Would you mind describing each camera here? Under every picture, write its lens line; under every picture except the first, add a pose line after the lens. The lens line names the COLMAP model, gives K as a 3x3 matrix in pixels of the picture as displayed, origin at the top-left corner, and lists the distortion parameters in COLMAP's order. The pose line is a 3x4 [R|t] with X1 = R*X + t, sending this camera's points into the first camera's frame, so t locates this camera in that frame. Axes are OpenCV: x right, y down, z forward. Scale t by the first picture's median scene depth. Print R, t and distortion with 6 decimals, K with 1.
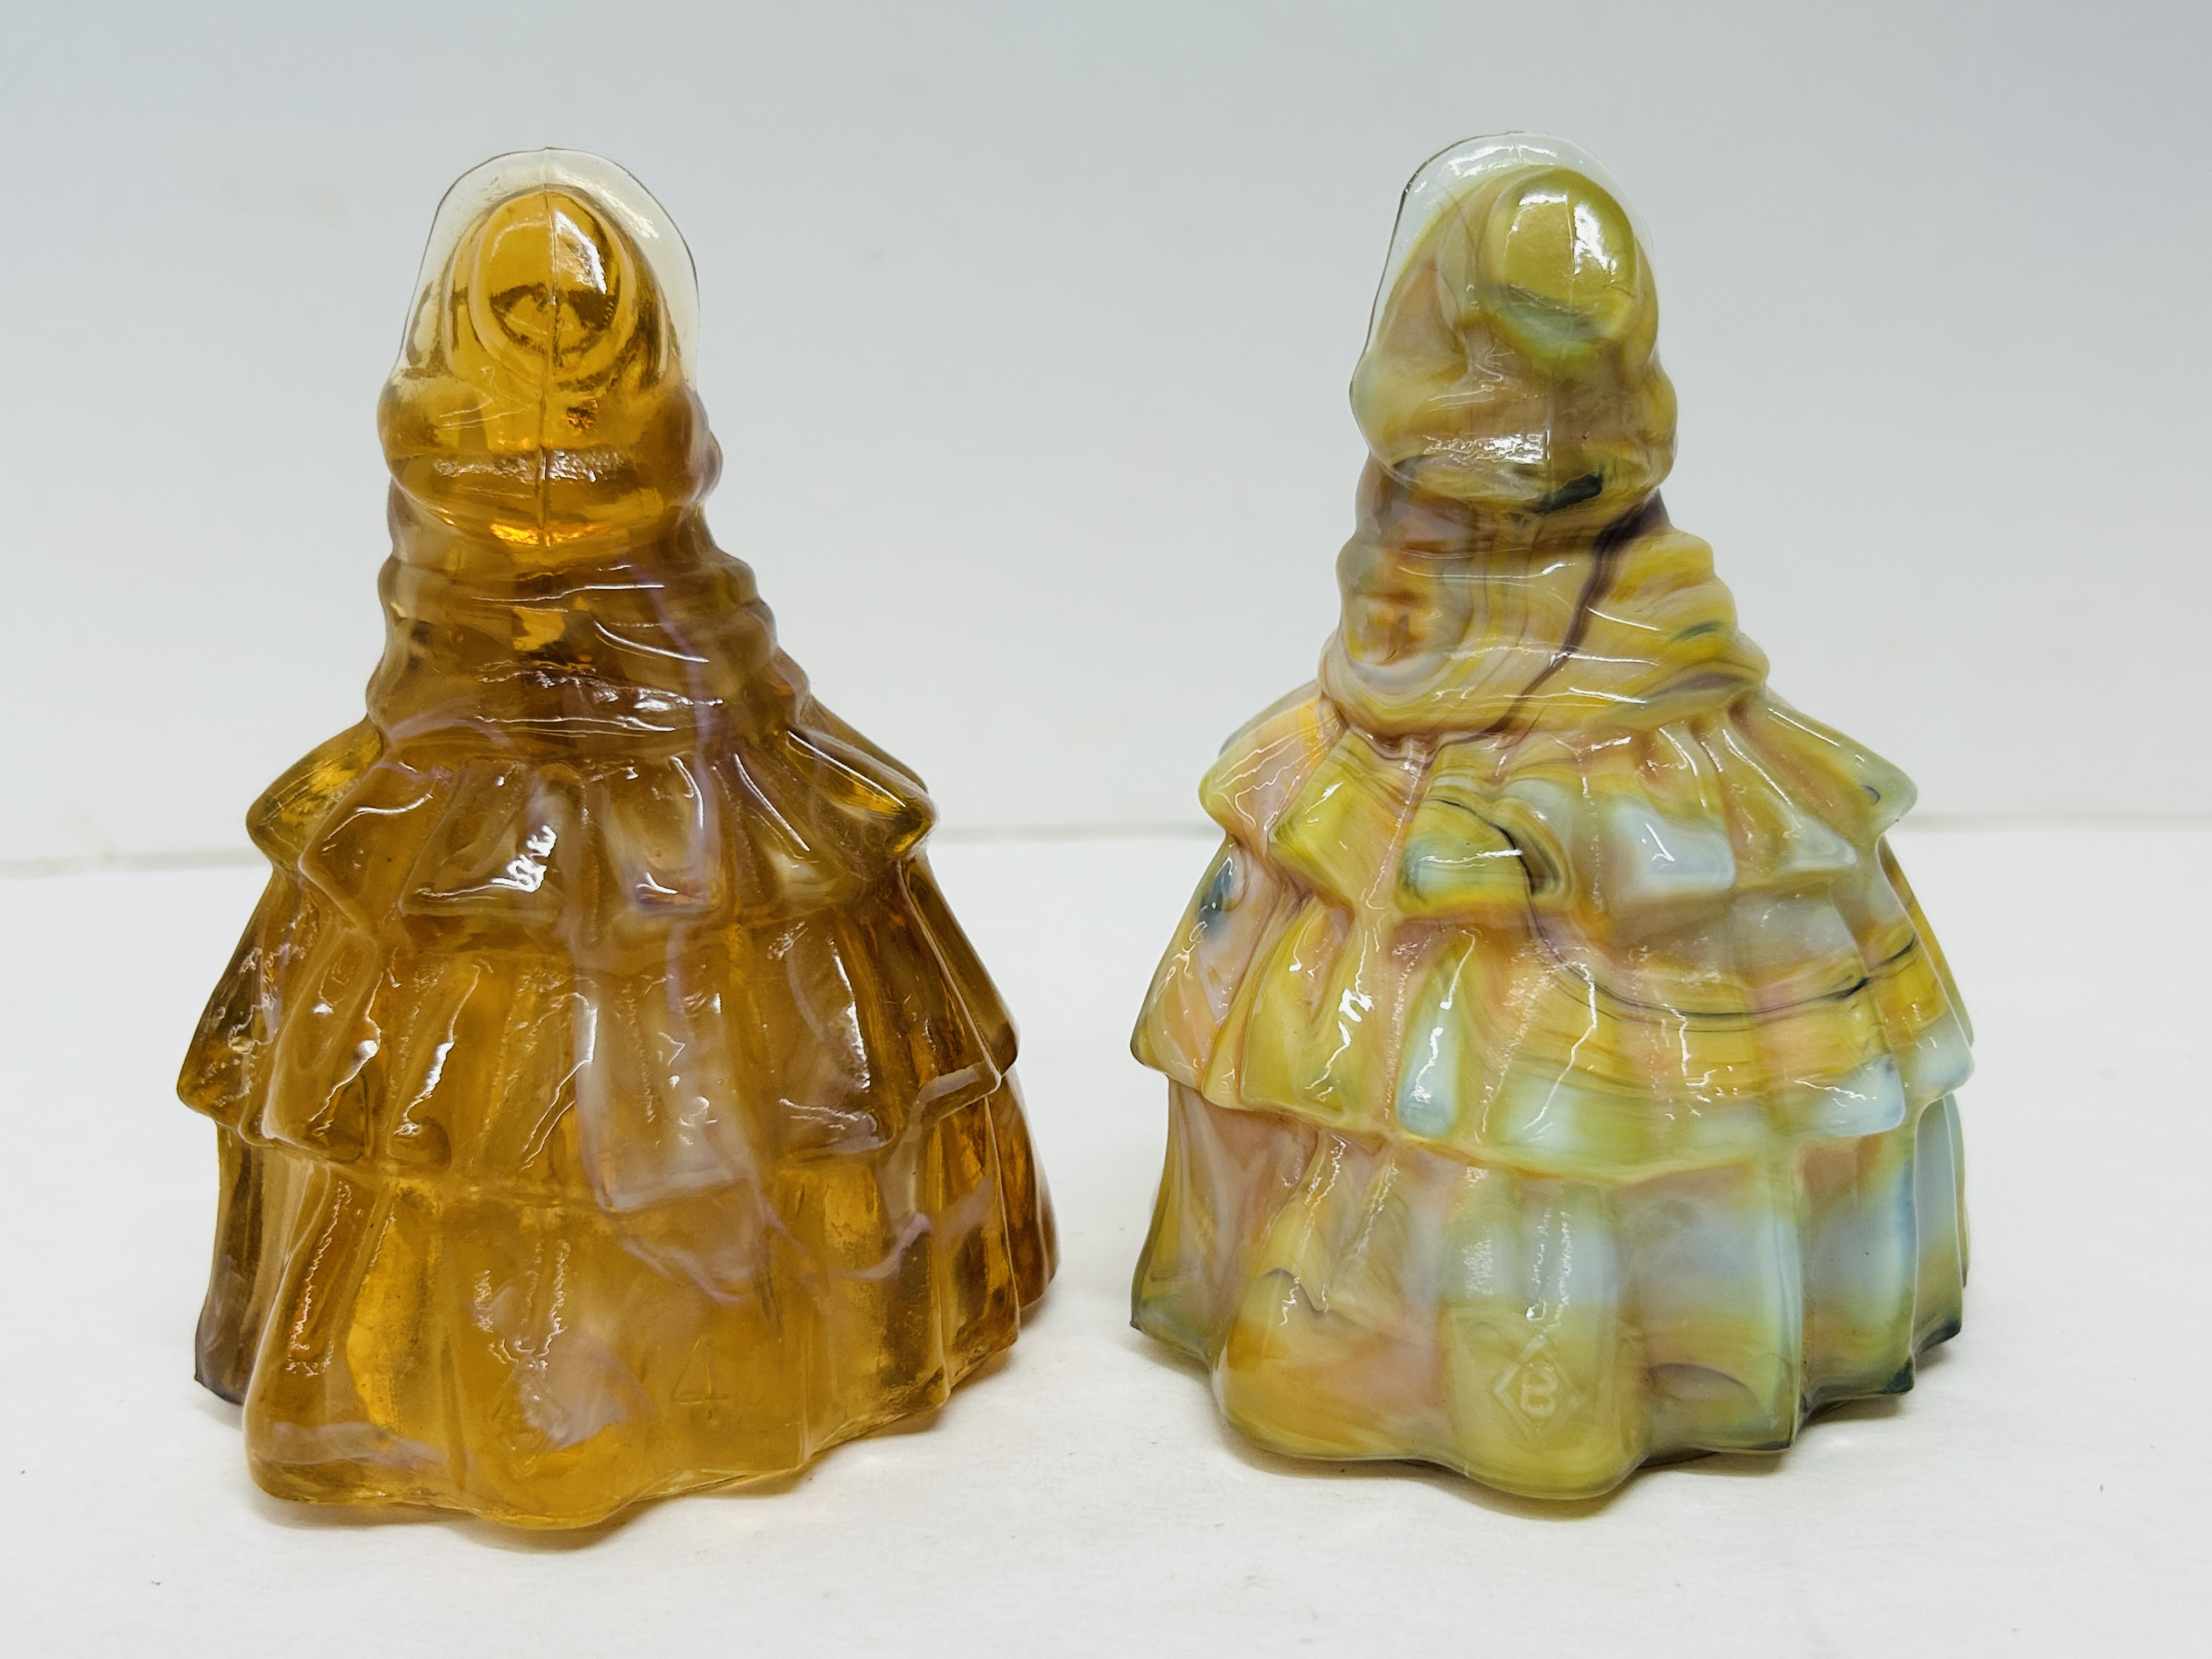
lens RADIAL K [[2325.0, 0, 1106.0], [0, 2325.0, 829.5], [0, 0, 1]] dist [0.146104, -0.579713]
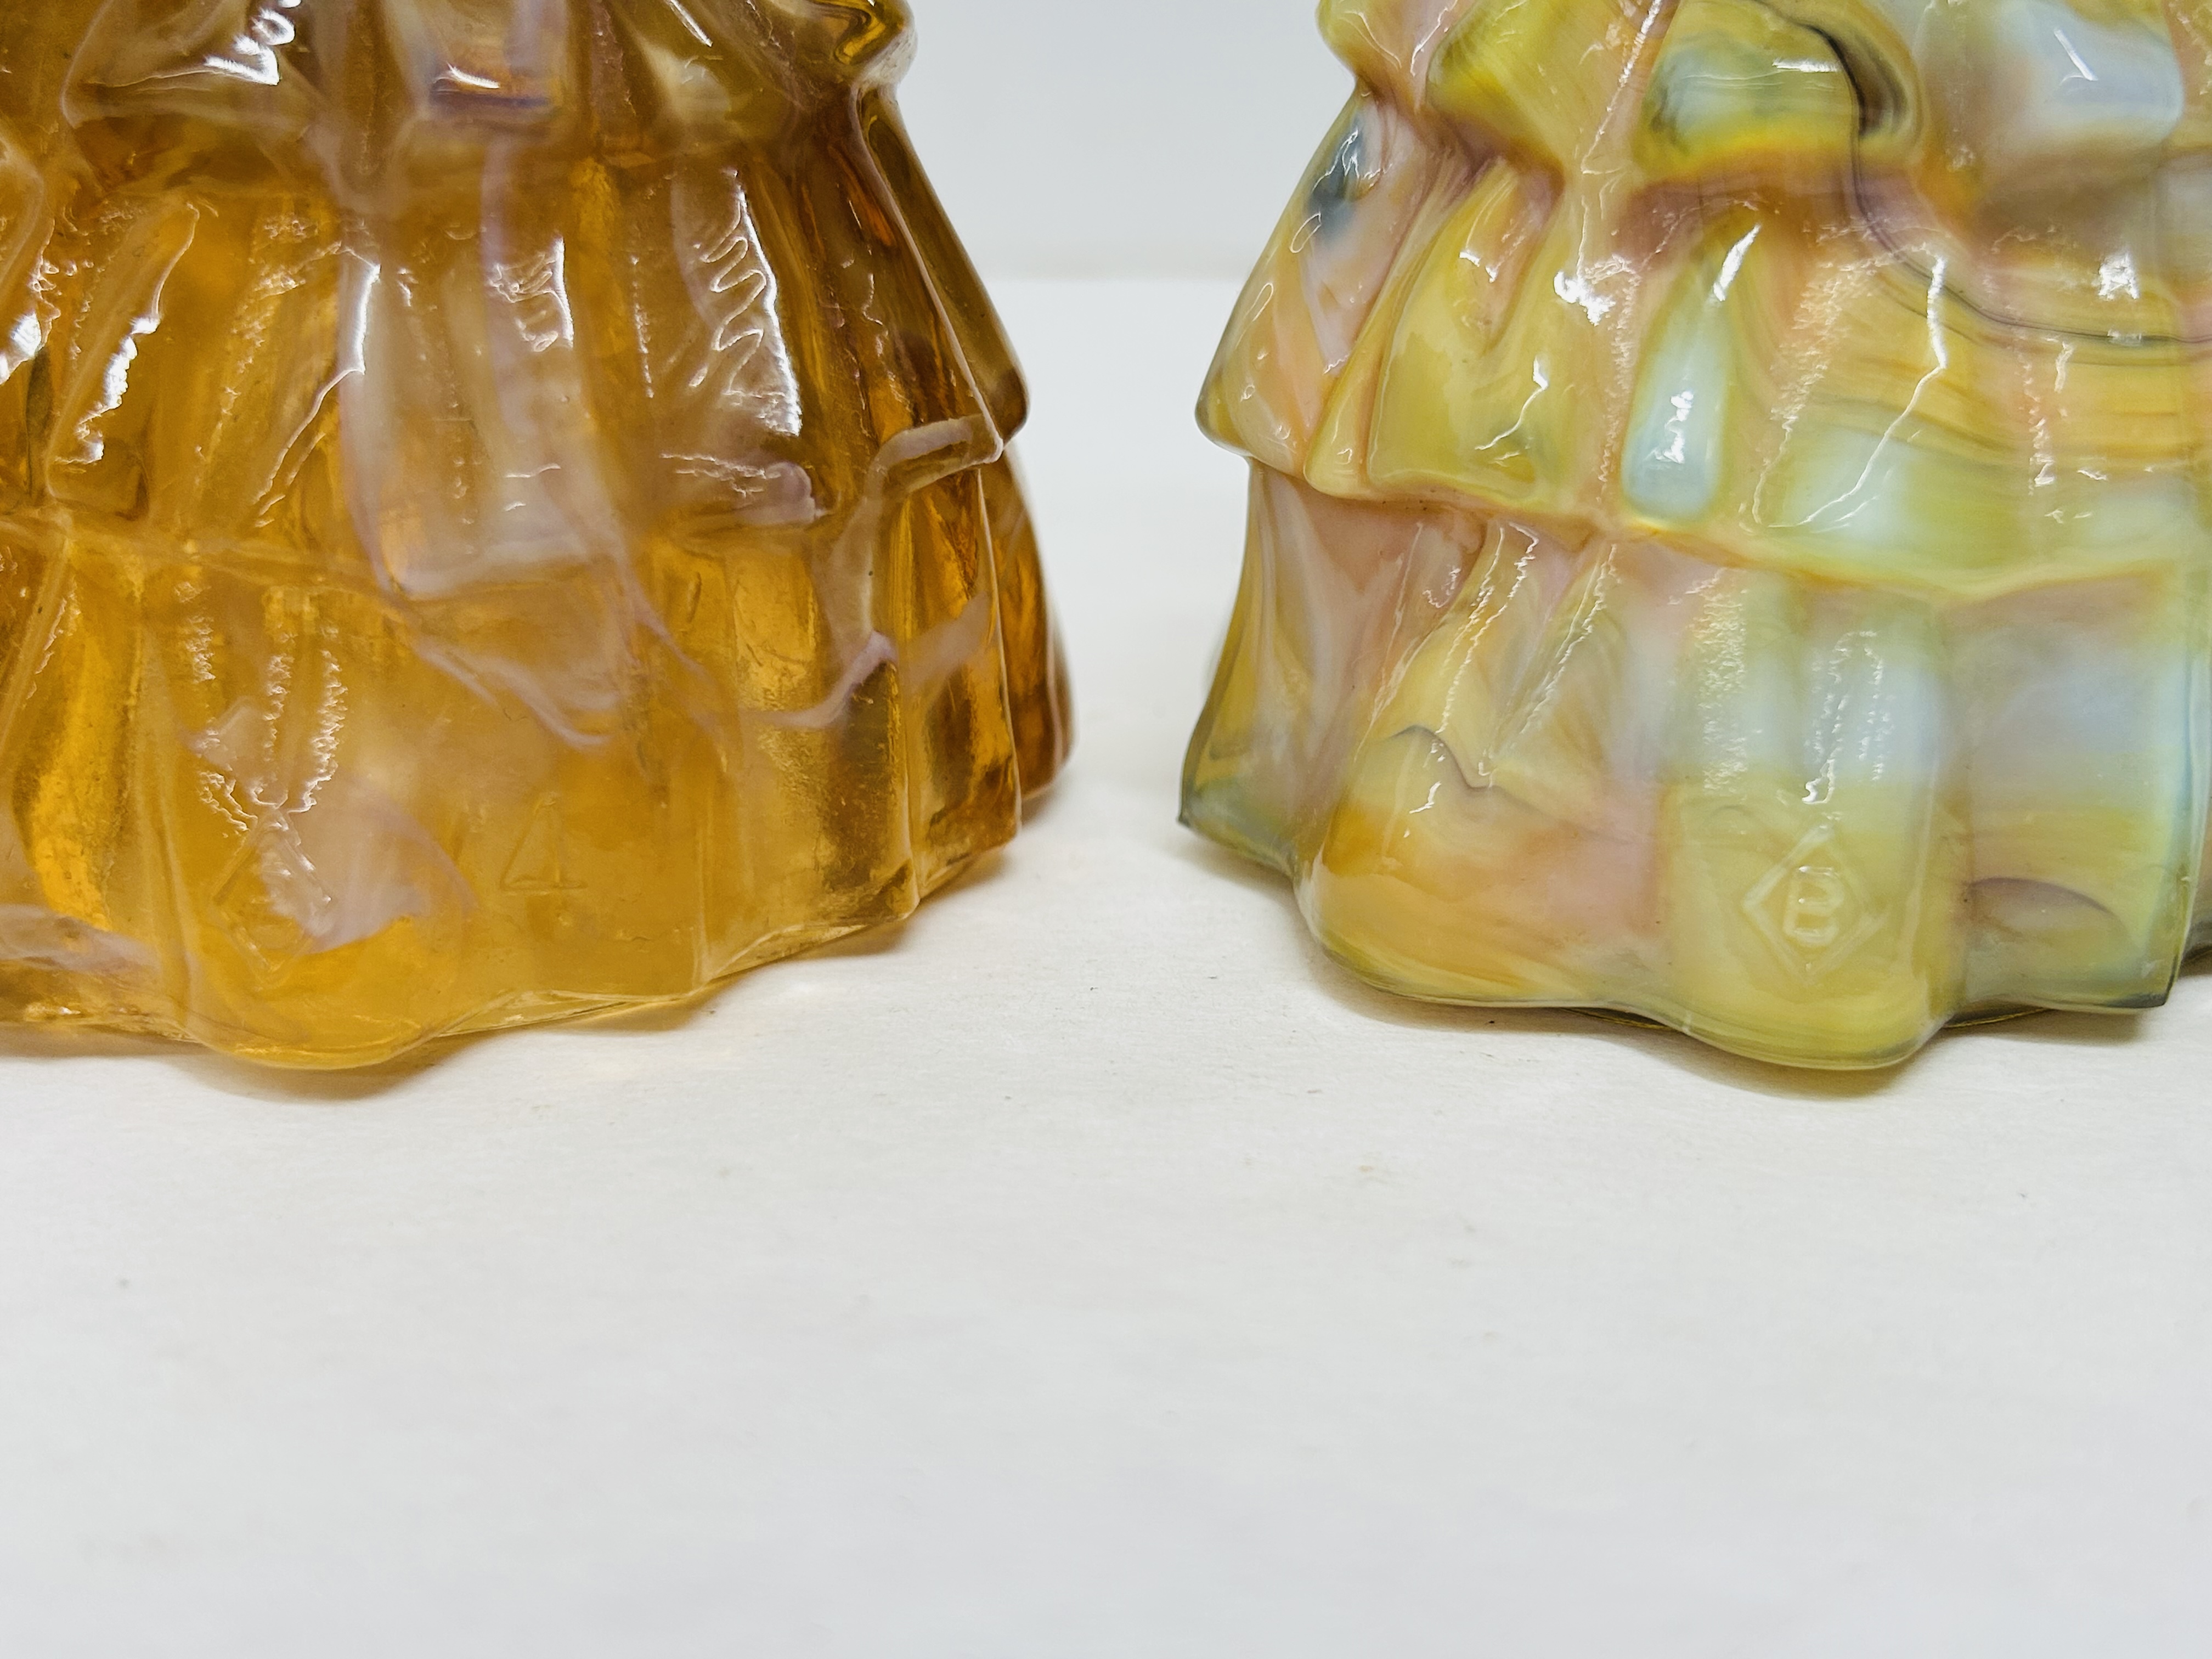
lens RADIAL K [[2325.0, 0, 1106.0], [0, 2325.0, 829.5], [0, 0, 1]] dist [0.146104, -0.579713]
pose [[0.999465, 0.030585, 0.011588, -0.021261], [-0.032028, 0.987025, 0.157339, 0.116719], [-0.006626, -0.157626, 0.987477, 0.343694]]
